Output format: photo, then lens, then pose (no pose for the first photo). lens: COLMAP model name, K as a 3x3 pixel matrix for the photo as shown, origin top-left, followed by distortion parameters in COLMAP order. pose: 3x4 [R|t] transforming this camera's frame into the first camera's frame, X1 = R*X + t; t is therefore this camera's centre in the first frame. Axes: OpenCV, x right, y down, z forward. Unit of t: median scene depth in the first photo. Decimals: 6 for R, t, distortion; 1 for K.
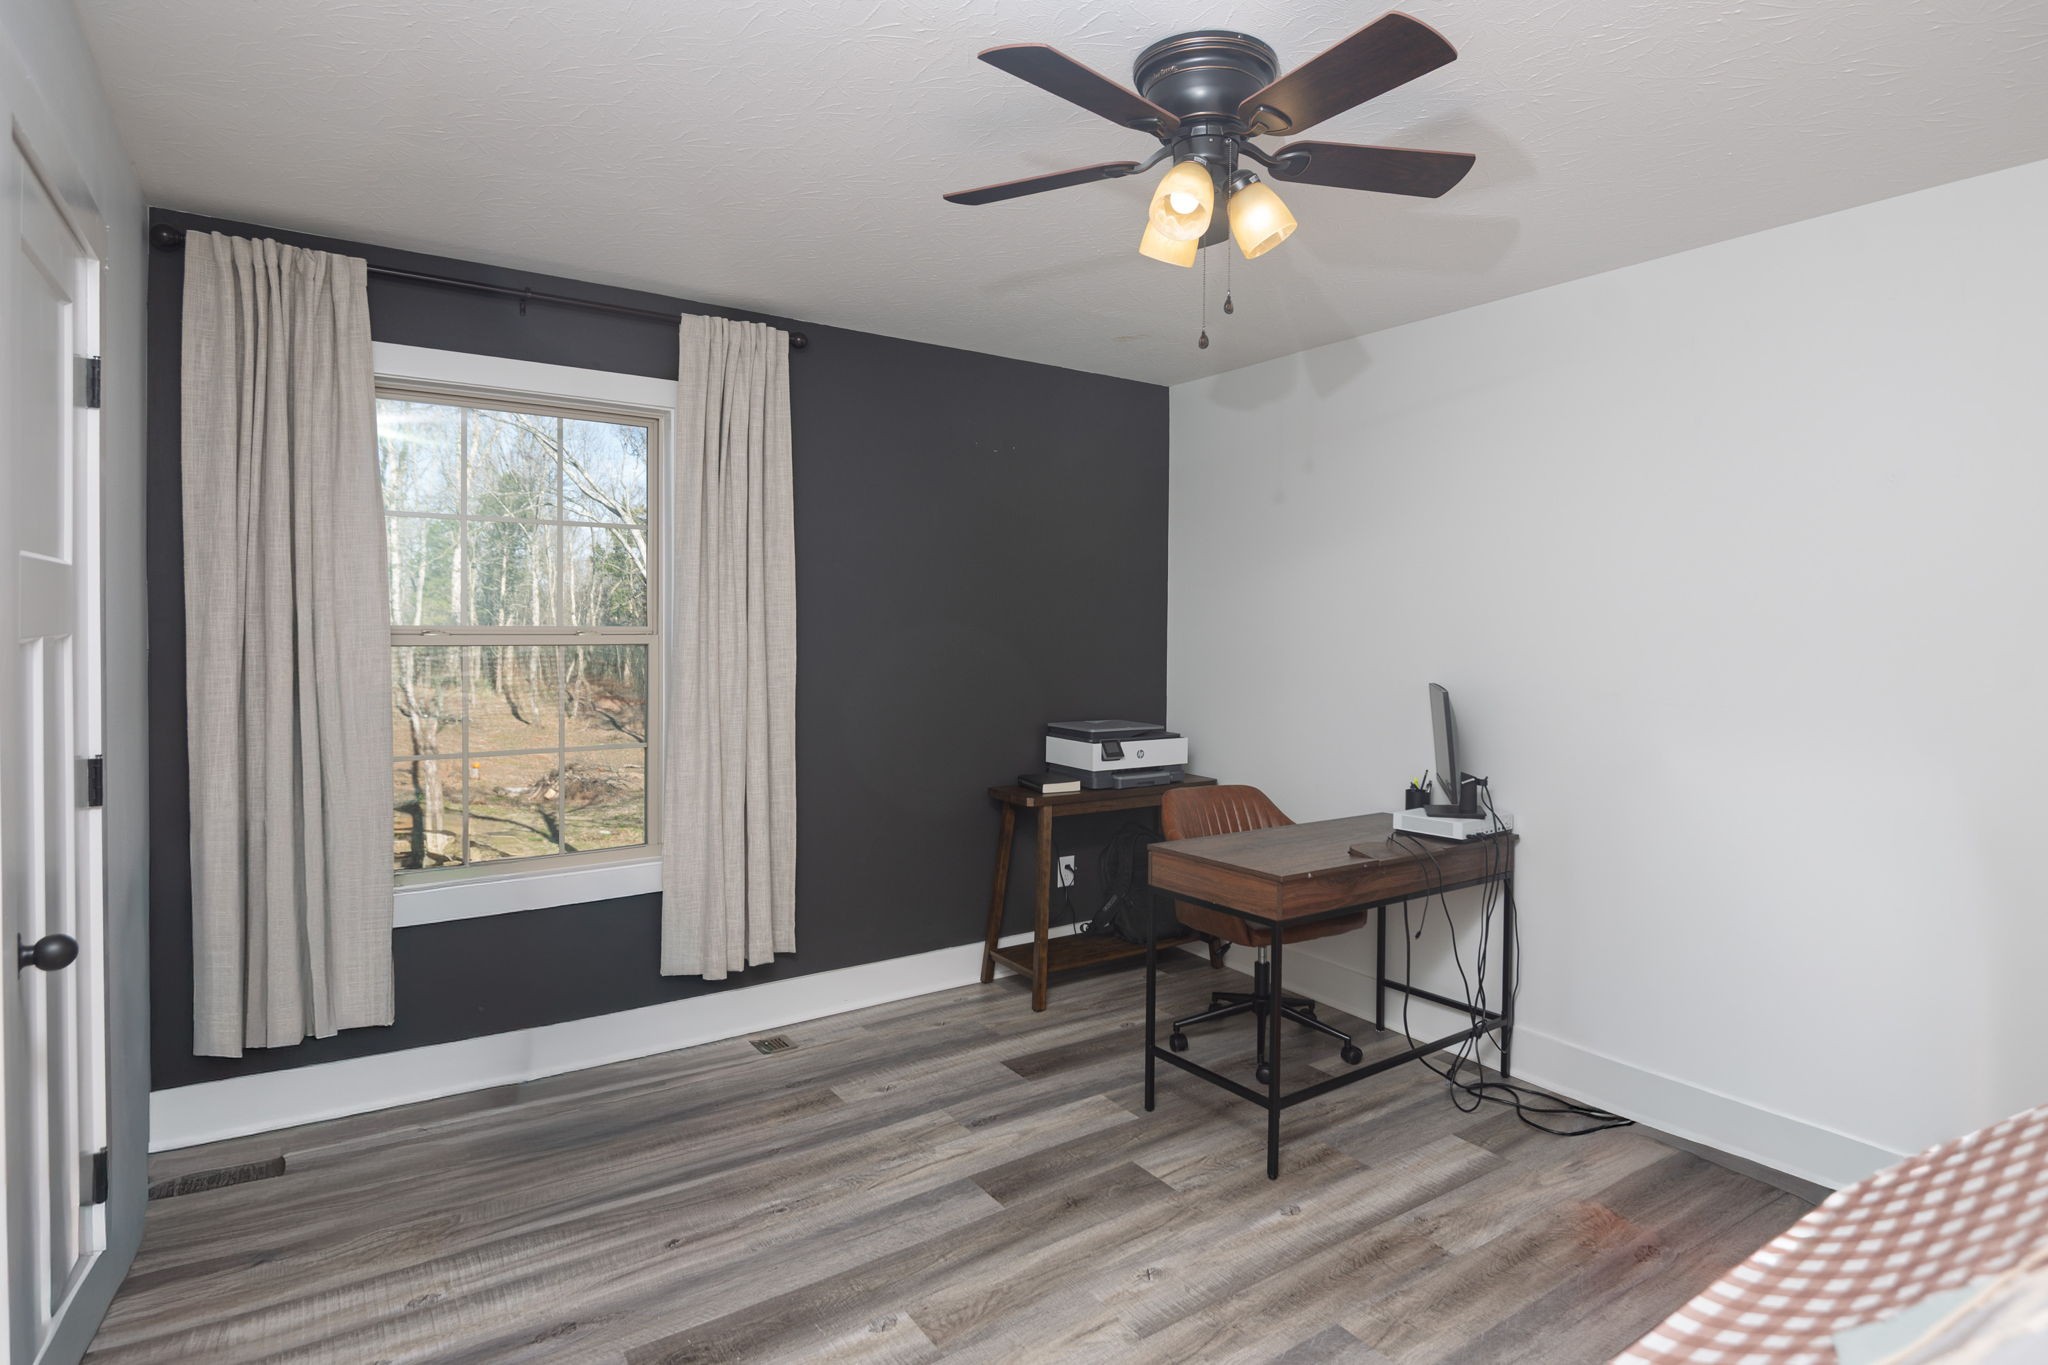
lens RADIAL K [[1043.9, 0, 1091.7], [0, 1043.9, 681.8], [0, 0, 1]] dist [-0.002761, -0.001214]
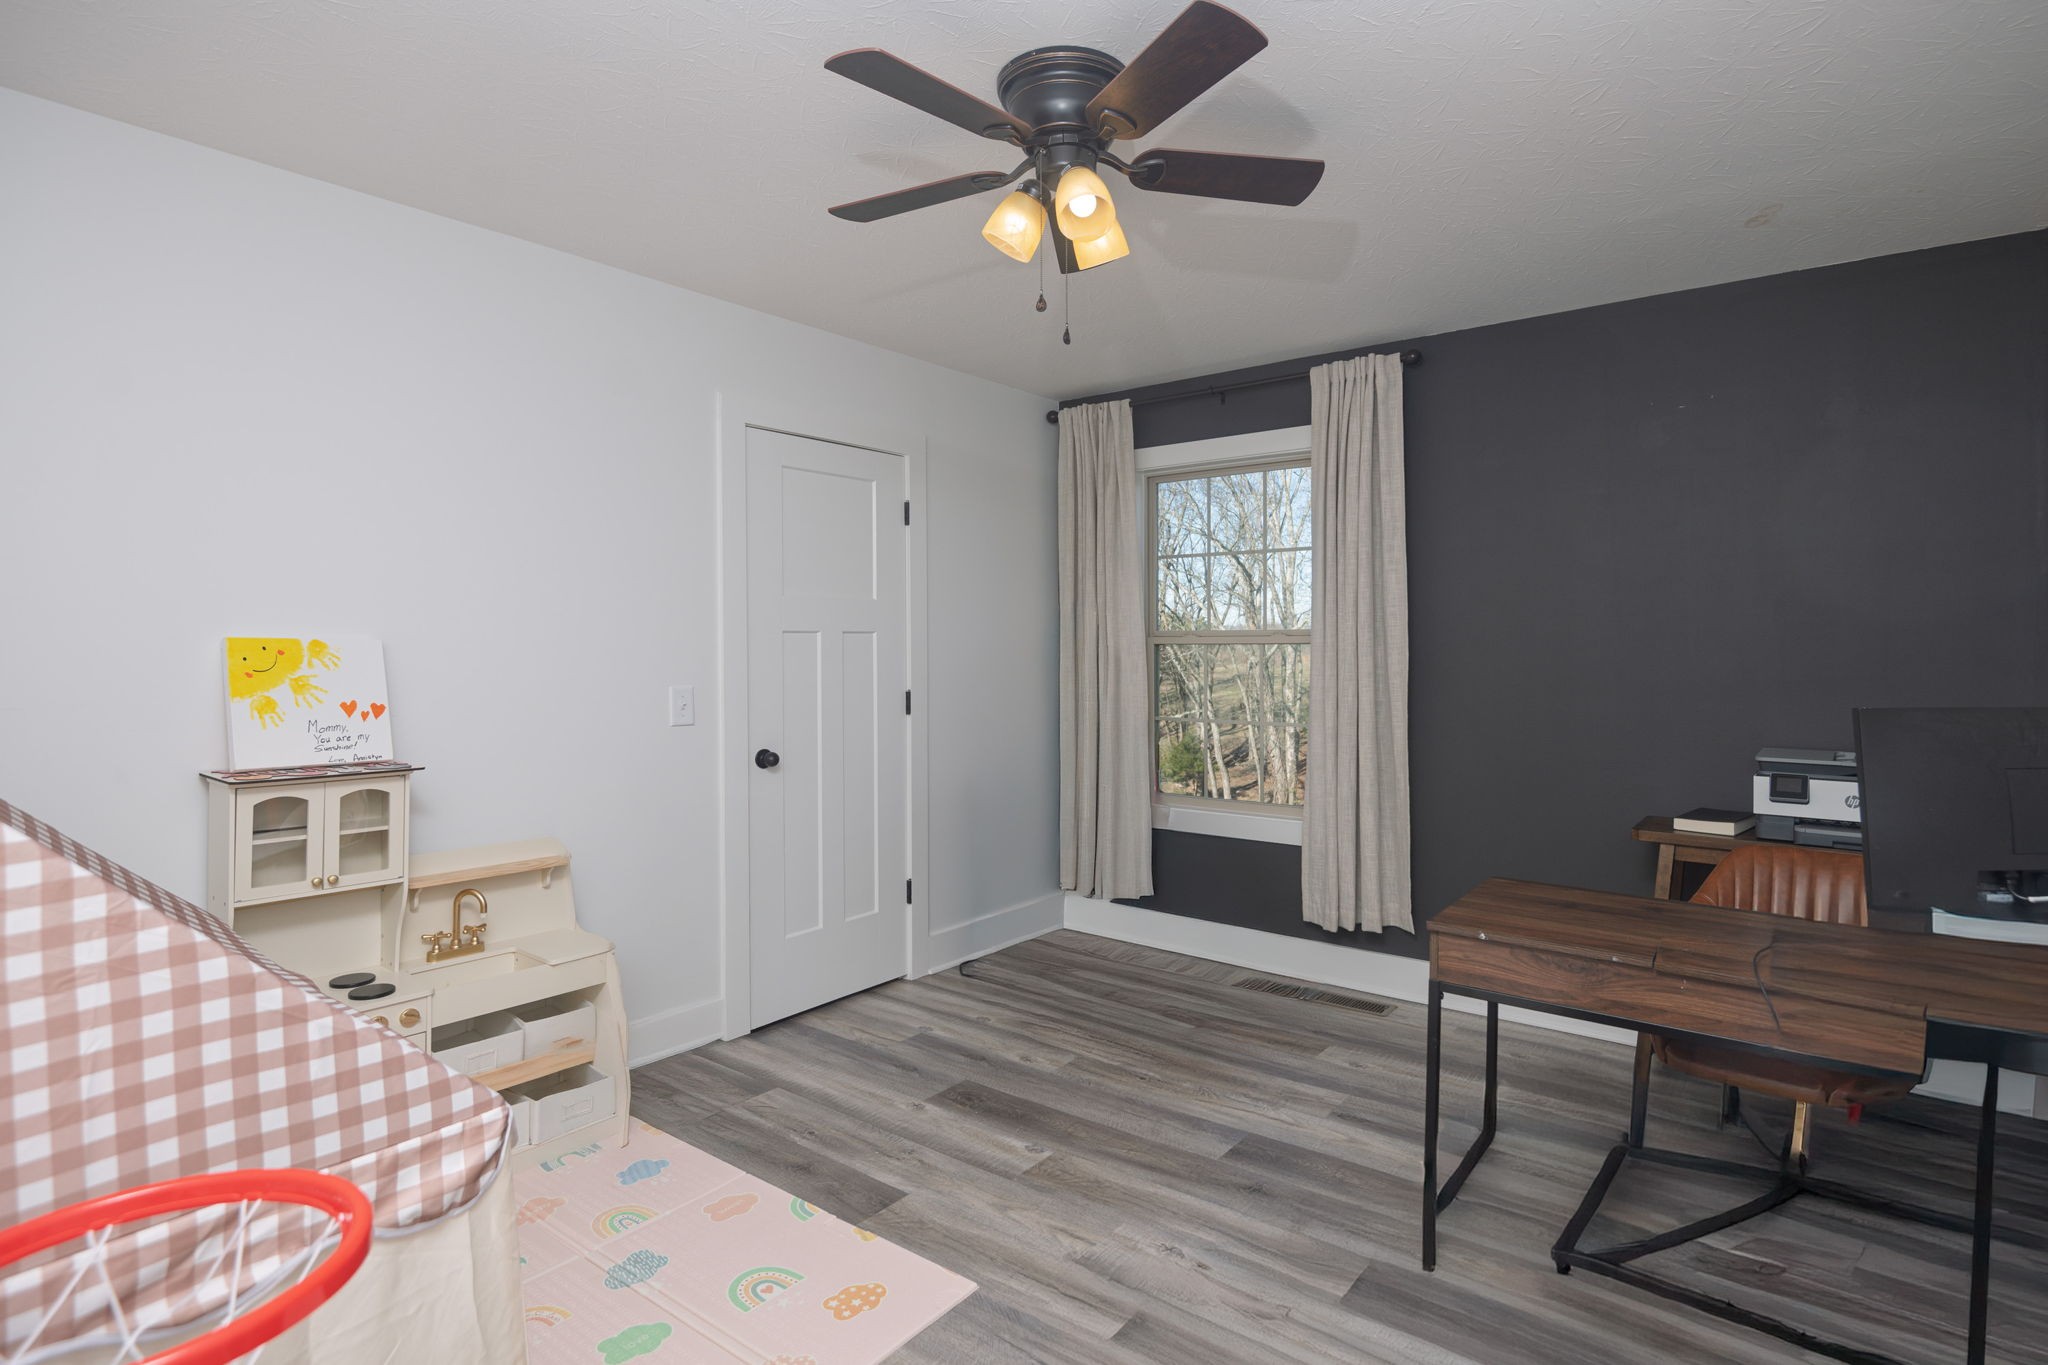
lens RADIAL K [[923.2, 0, 1024.0], [0, 923.2, 682.5], [0, 0, 1]] dist [-0.001863, -0.000586]
pose [[0.346614, 0.033509, -0.937409, 0.546925], [-0.048030, 0.998685, 0.017940, 0.007841], [0.936777, 0.038806, 0.347768, 0.357238]]
